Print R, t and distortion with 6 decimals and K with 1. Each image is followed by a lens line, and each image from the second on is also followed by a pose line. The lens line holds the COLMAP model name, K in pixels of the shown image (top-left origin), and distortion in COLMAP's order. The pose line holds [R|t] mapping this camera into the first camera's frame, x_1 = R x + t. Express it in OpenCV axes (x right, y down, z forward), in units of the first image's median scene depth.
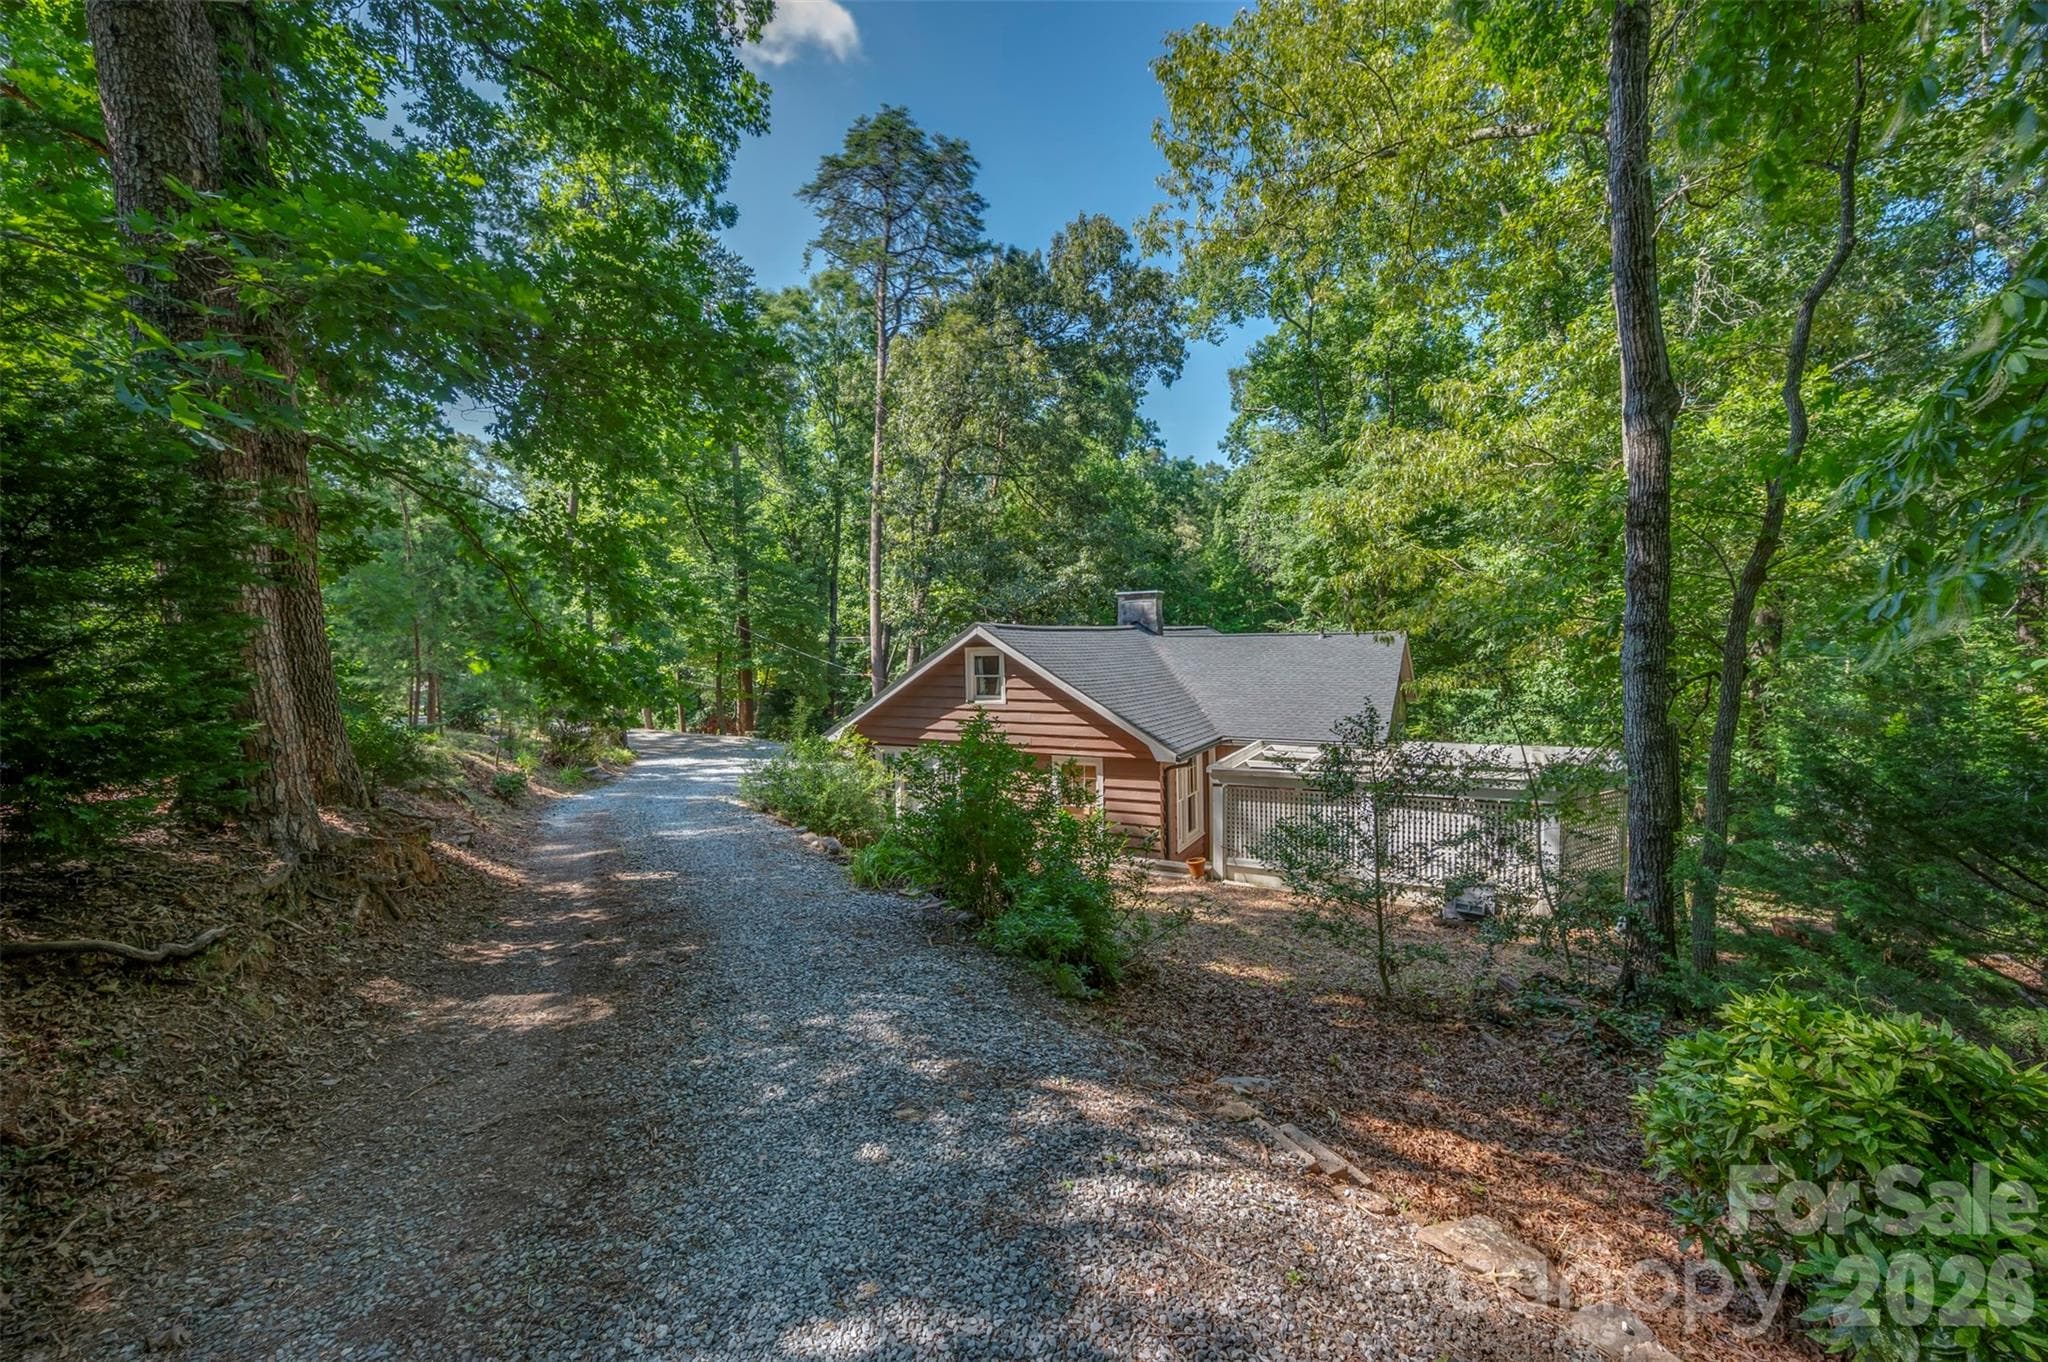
lens RADIAL K [[795.6, 0, 1024.0], [0, 795.6, 681.0], [0, 0, 1]] dist [-0.000324, -0.000146]
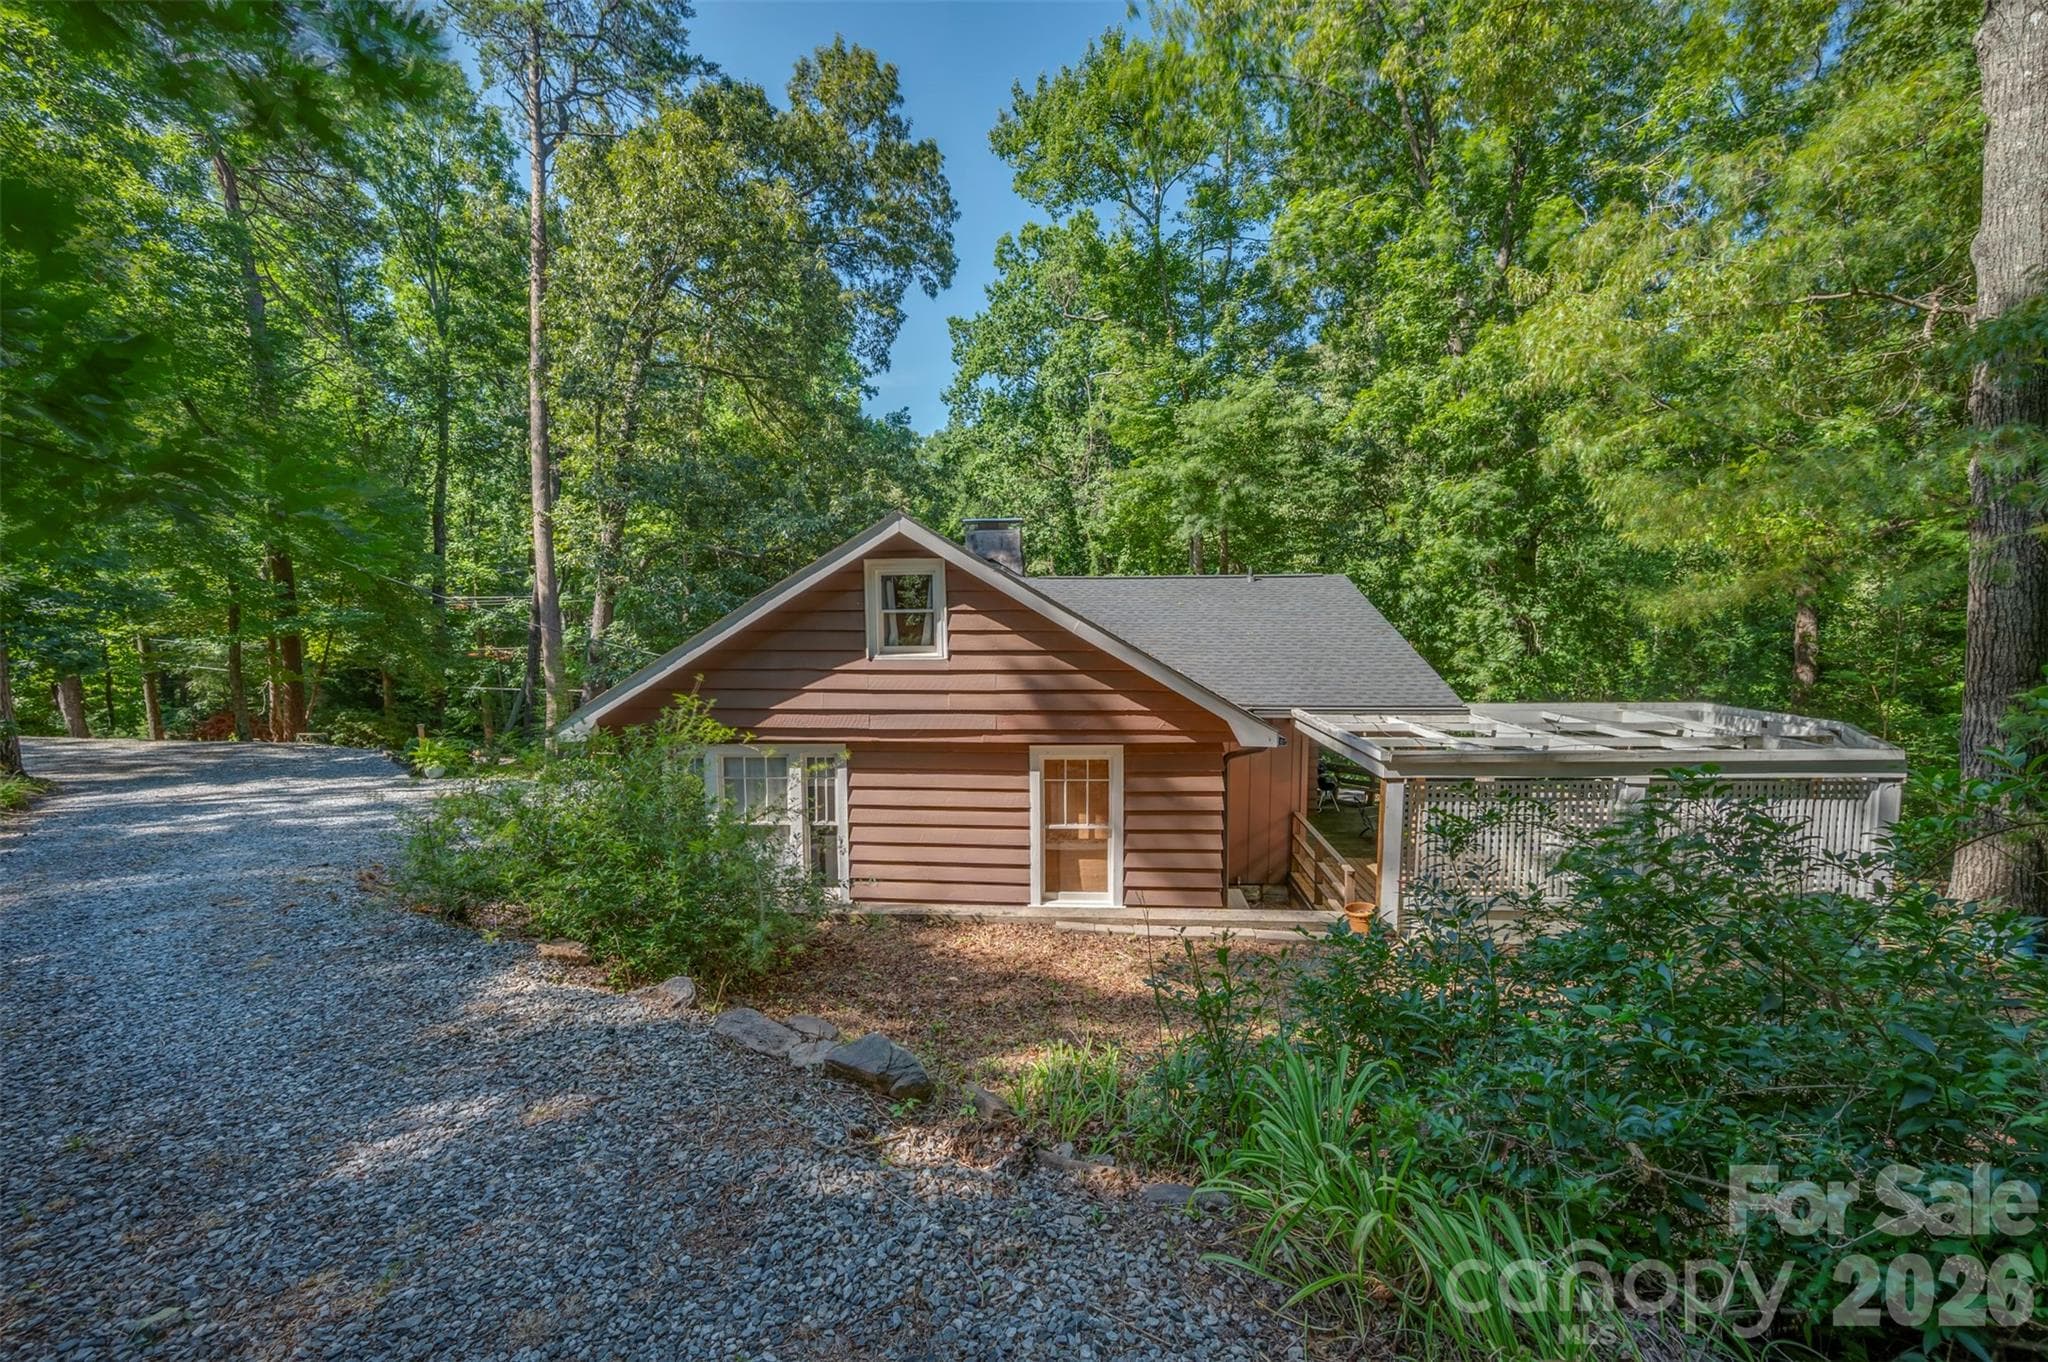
lens RADIAL K [[831.3, 0, 1024.0], [0, 831.3, 681.0], [0, 0, 1]] dist [0.003025, 0.000010]
pose [[0.916629, -0.013996, 0.399493, -0.092403], [0.007106, 0.999799, 0.018723, 0.014718], [-0.399675, -0.014324, 0.916545, 0.186036]]
